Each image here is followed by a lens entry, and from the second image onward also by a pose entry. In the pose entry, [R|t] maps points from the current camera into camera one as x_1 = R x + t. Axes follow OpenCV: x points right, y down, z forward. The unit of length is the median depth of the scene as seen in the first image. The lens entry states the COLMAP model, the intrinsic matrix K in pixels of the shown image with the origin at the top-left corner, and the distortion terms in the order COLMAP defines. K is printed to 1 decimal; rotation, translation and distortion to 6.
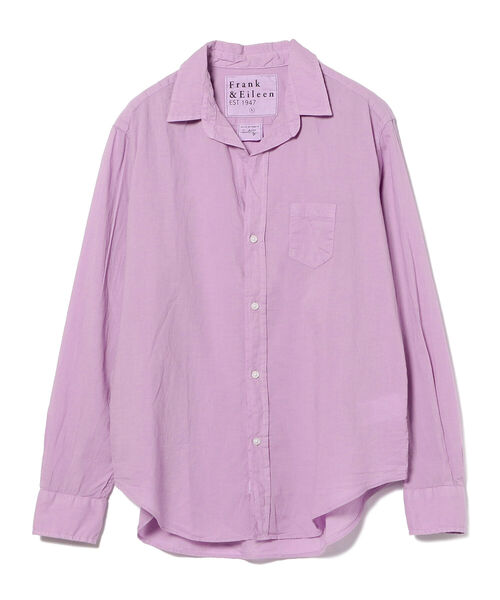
lens RADIAL K [[1219.2, 0, 253.7], [0, 1219.2, 298.8], [0, 0, 1]] dist [-0.039778, 0.000000]
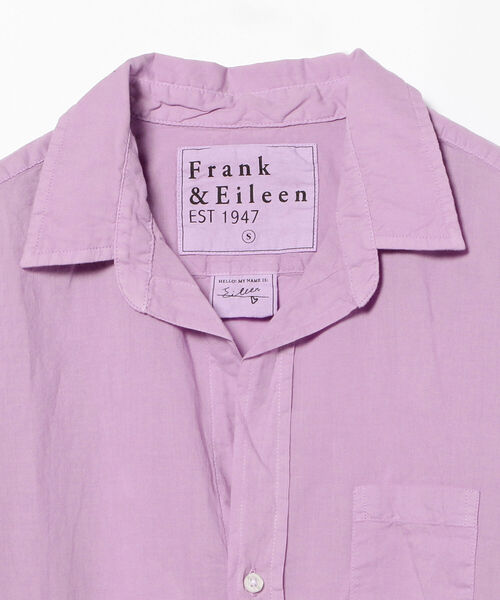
lens RADIAL K [[1628.0, 0, 249.0], [0, 1628.0, 300.2], [0, 0, 1]] dist [-0.097944, 0.000000]
pose [[0.999922, -0.000012, 0.012460, -0.007696], [0.001513, 0.992714, -0.120486, -0.075259], [-0.012368, 0.120495, 0.992637, 0.506184]]
